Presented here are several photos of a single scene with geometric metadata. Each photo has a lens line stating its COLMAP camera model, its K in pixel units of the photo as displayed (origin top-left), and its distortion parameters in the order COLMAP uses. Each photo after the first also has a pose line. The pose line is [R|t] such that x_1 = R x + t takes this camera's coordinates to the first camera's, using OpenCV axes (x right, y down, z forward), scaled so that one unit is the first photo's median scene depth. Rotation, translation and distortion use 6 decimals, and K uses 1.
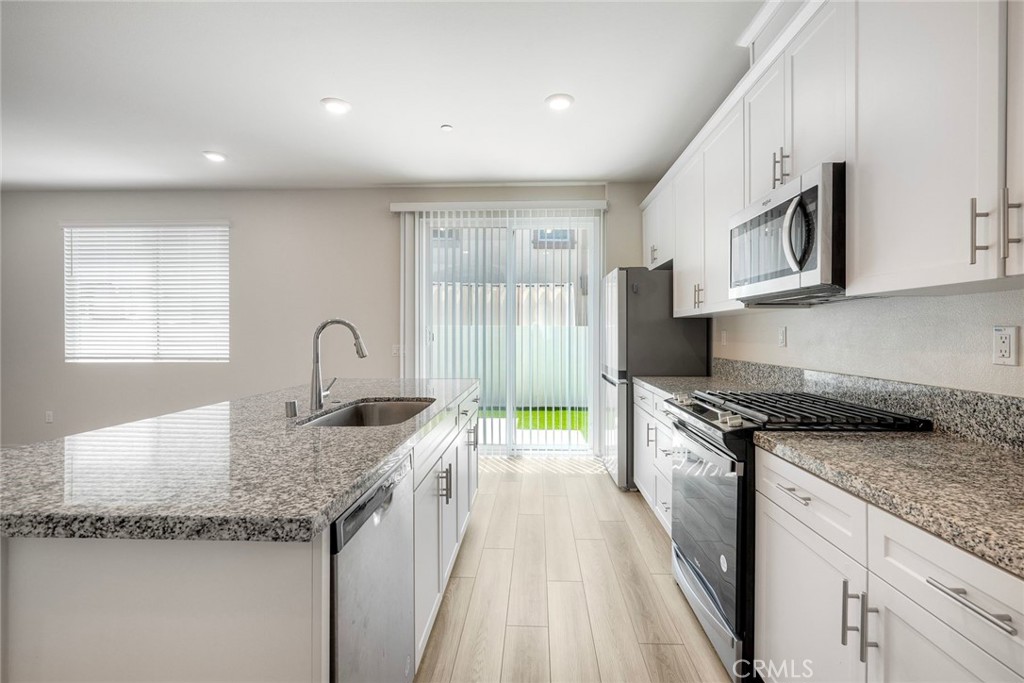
lens RADIAL K [[465.8, 0, 517.5], [0, 465.8, 335.5], [0, 0, 1]] dist [-0.007647, 0.000445]
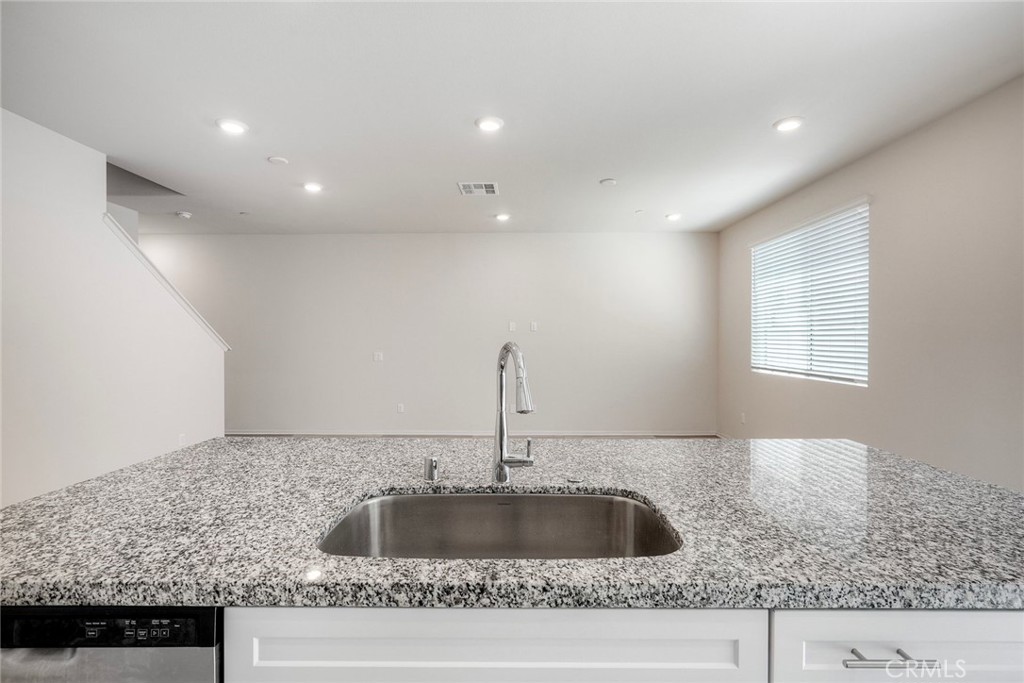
lens RADIAL K [[465.8, 0, 515.4], [0, 465.8, 341.6], [0, 0, 1]] dist [-0.007647, 0.000445]
pose [[0.054078, 0.006691, -0.998514, 0.087307], [-0.007610, 0.999951, 0.006288, -0.015288], [0.998508, 0.007259, 0.054127, 0.391606]]
